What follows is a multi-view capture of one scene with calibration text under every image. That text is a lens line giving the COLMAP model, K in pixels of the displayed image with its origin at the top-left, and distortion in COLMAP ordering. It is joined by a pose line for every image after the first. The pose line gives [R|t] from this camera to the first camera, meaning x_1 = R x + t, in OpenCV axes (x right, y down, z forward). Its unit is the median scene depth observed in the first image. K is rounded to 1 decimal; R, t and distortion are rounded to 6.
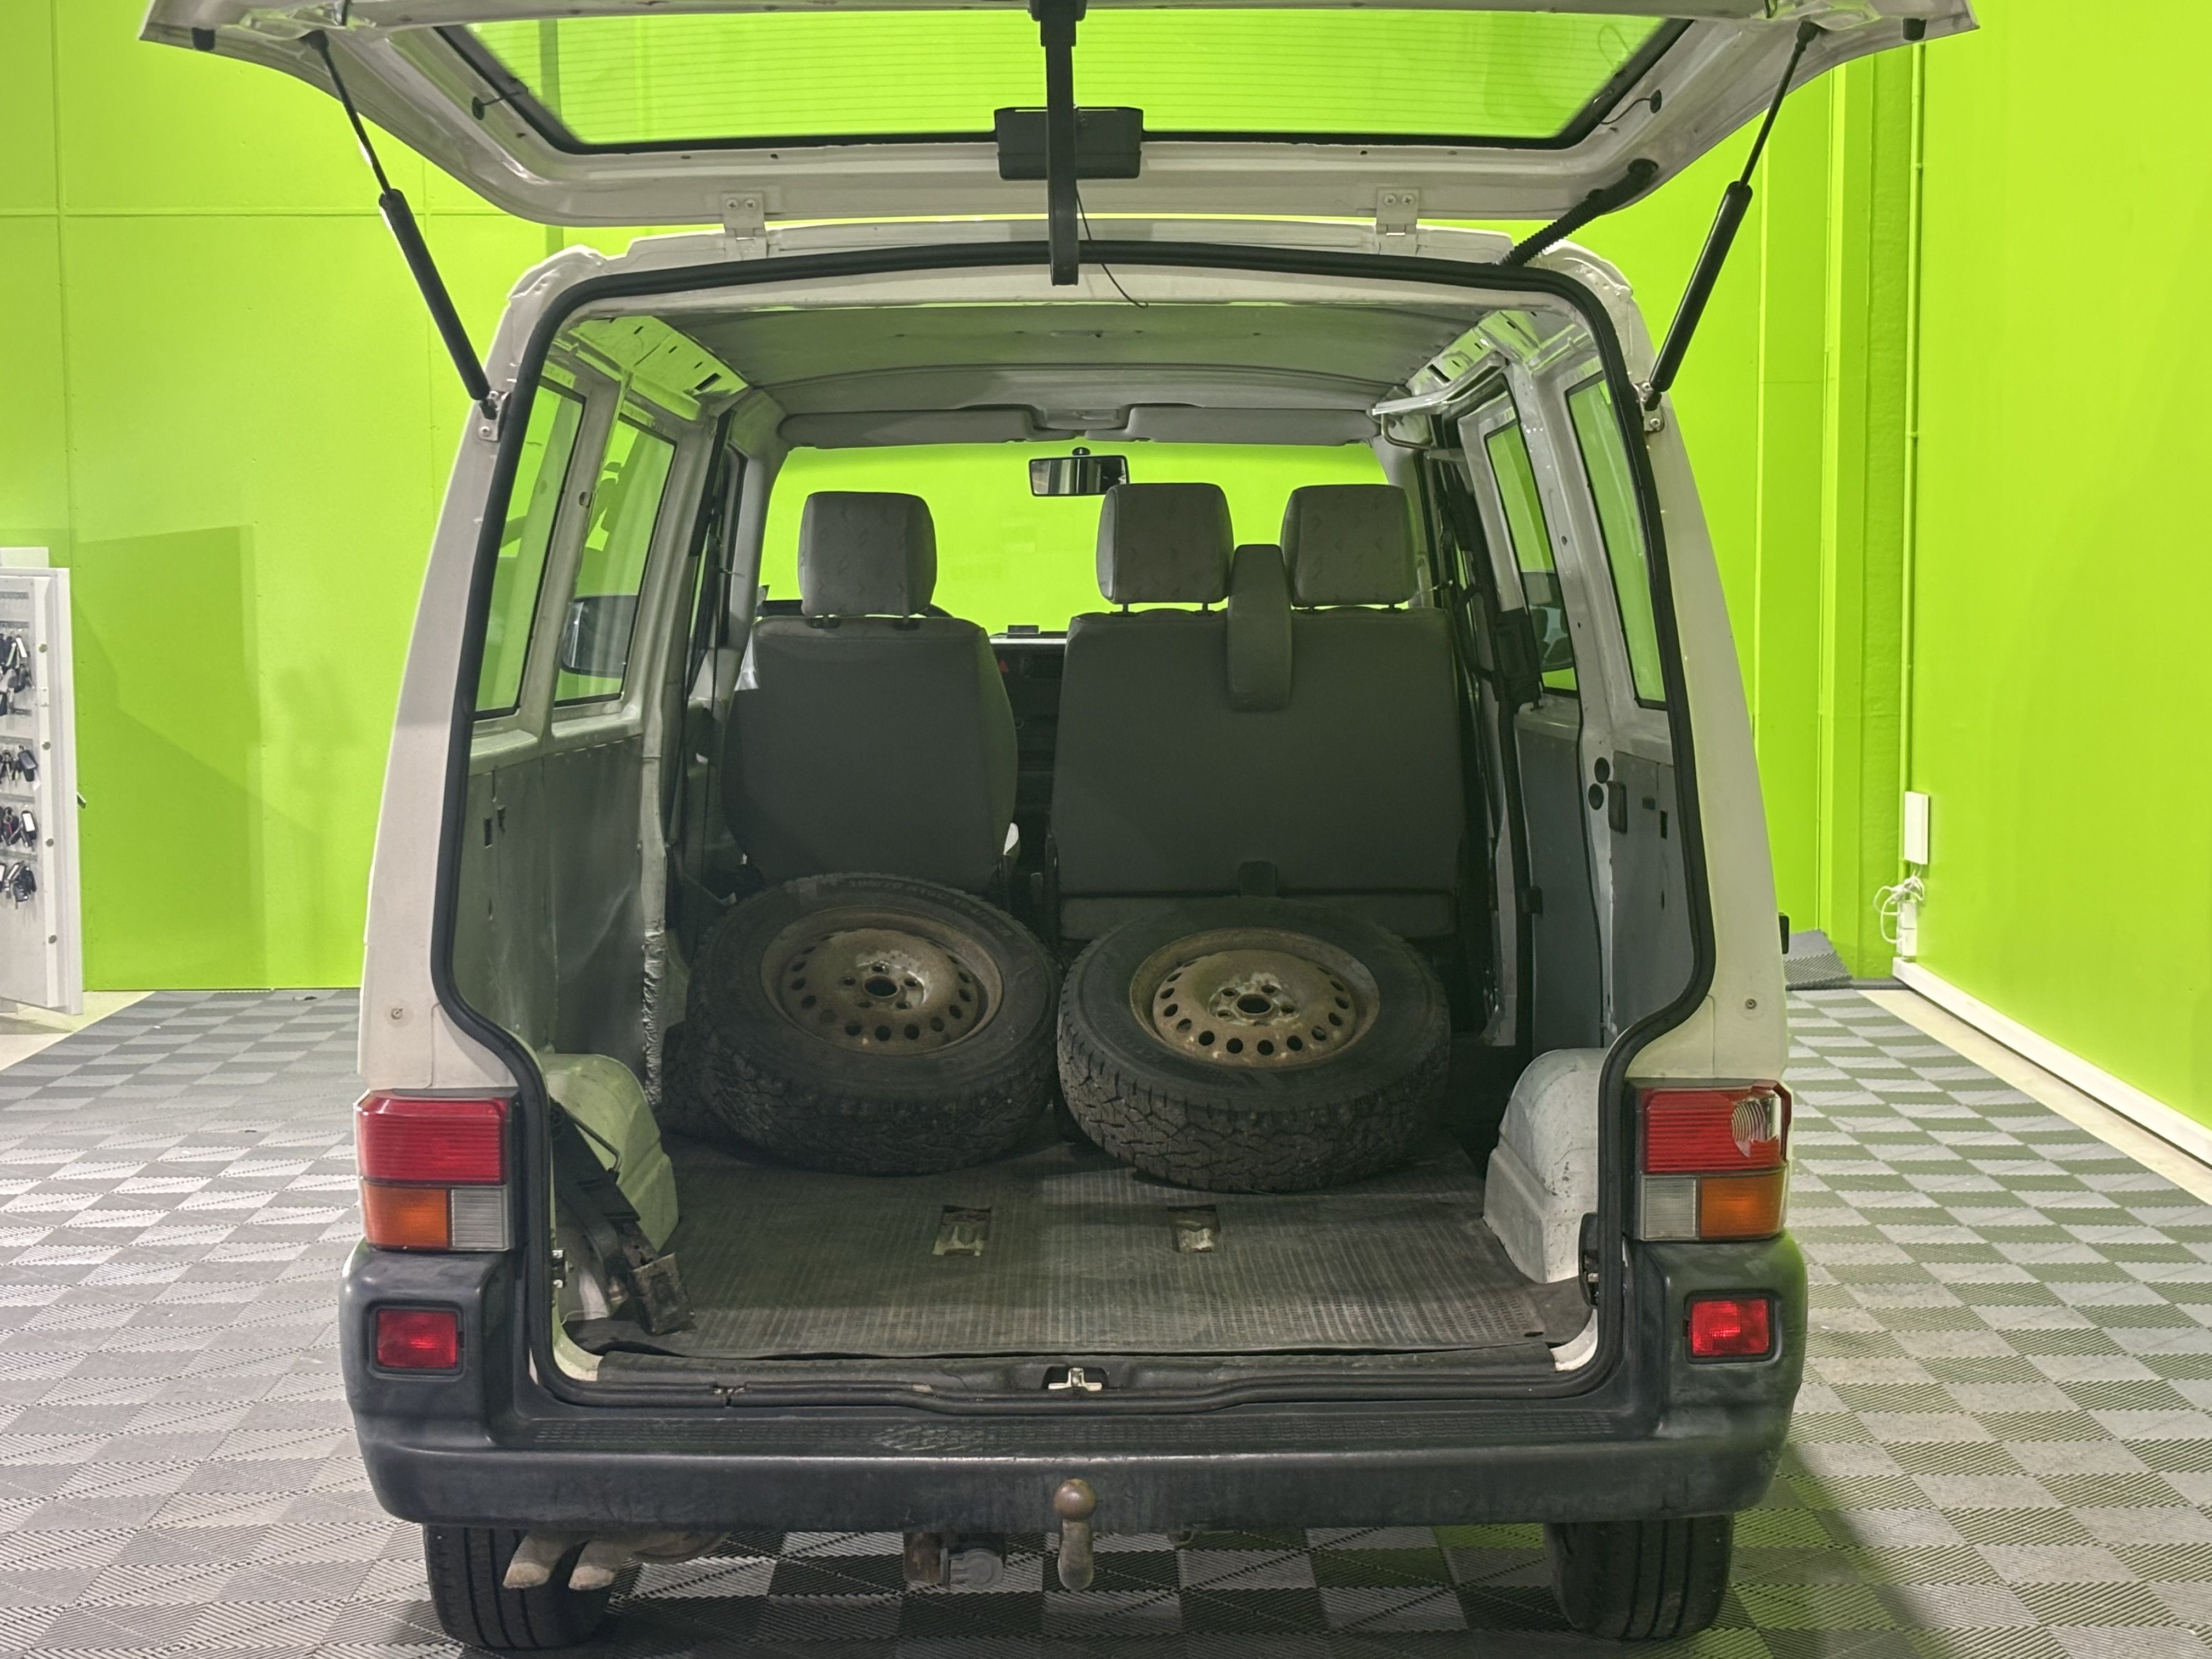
lens RADIAL K [[3573.9, 0, 1110.3], [0, 3573.9, 815.1], [0, 0, 1]] dist [0.148515, 0.000000]
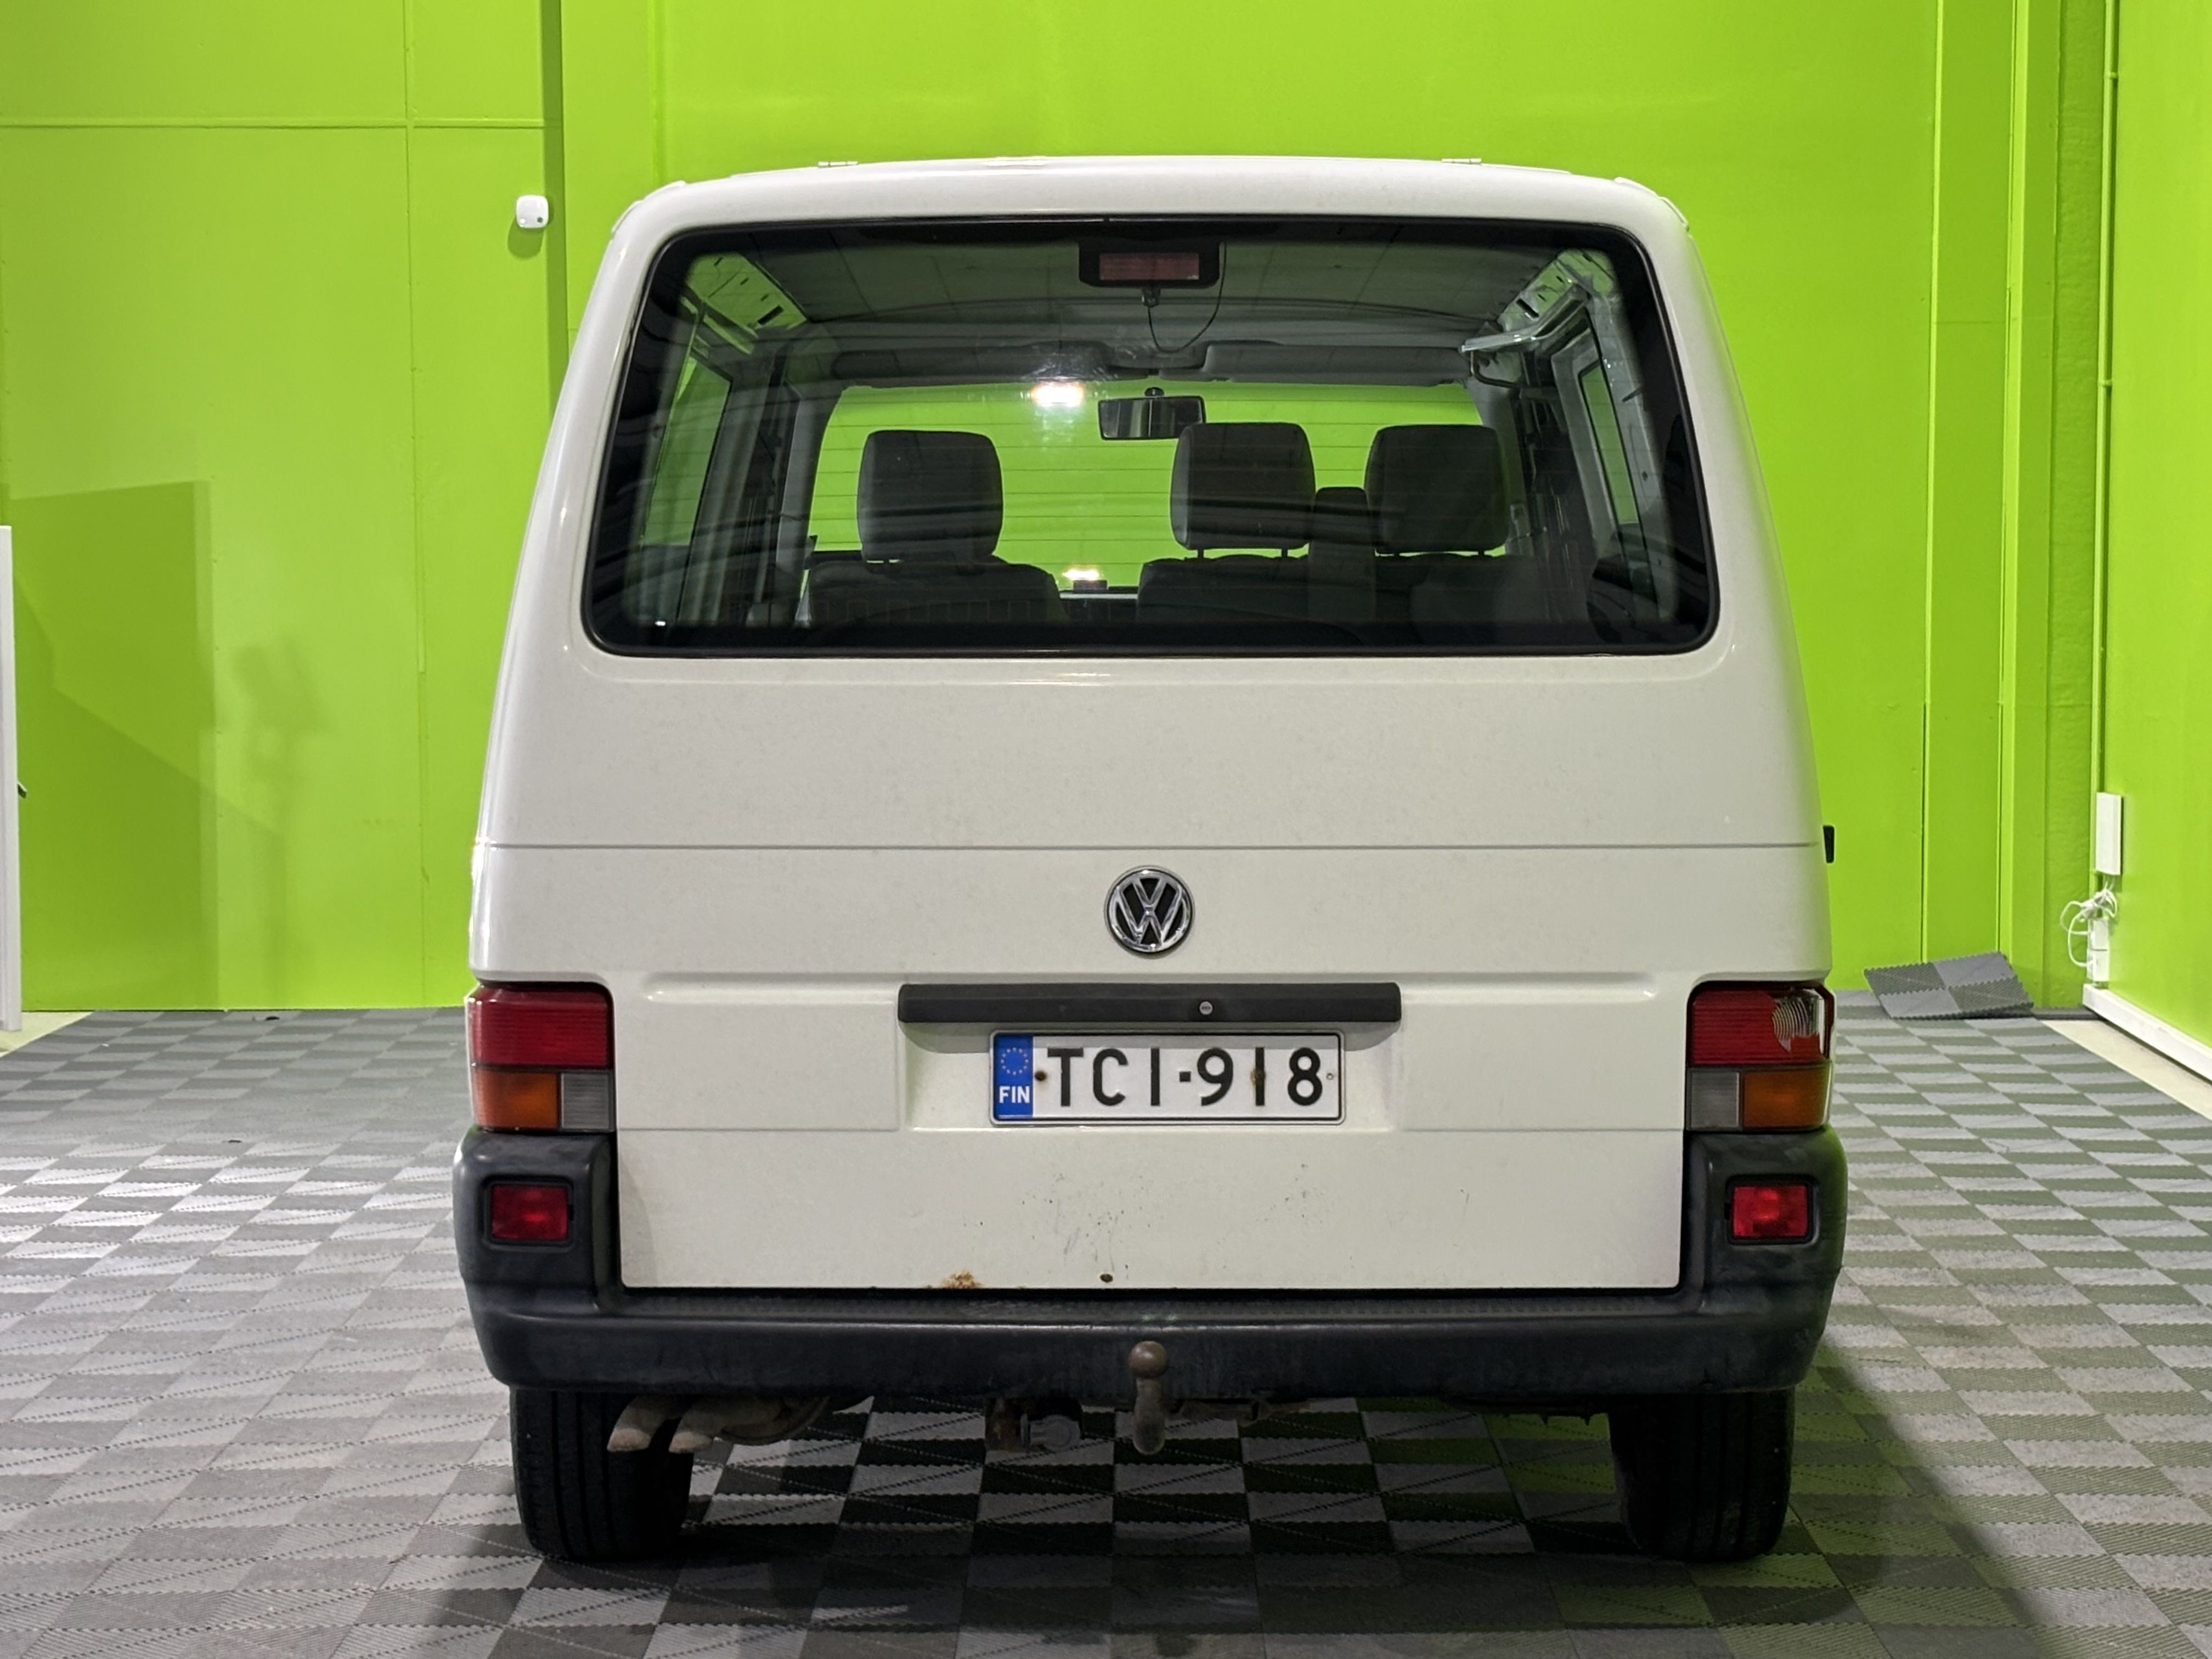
lens RADIAL K [[4619.0, 0, 1103.4], [0, 4619.0, 847.6], [0, 0, 1]] dist [0.196021, 0.000000]
pose [[0.999840, 0.005443, -0.017024, -0.000328], [-0.005581, 0.999952, -0.008092, 0.030890], [0.016979, 0.008186, 0.999822, -0.235008]]
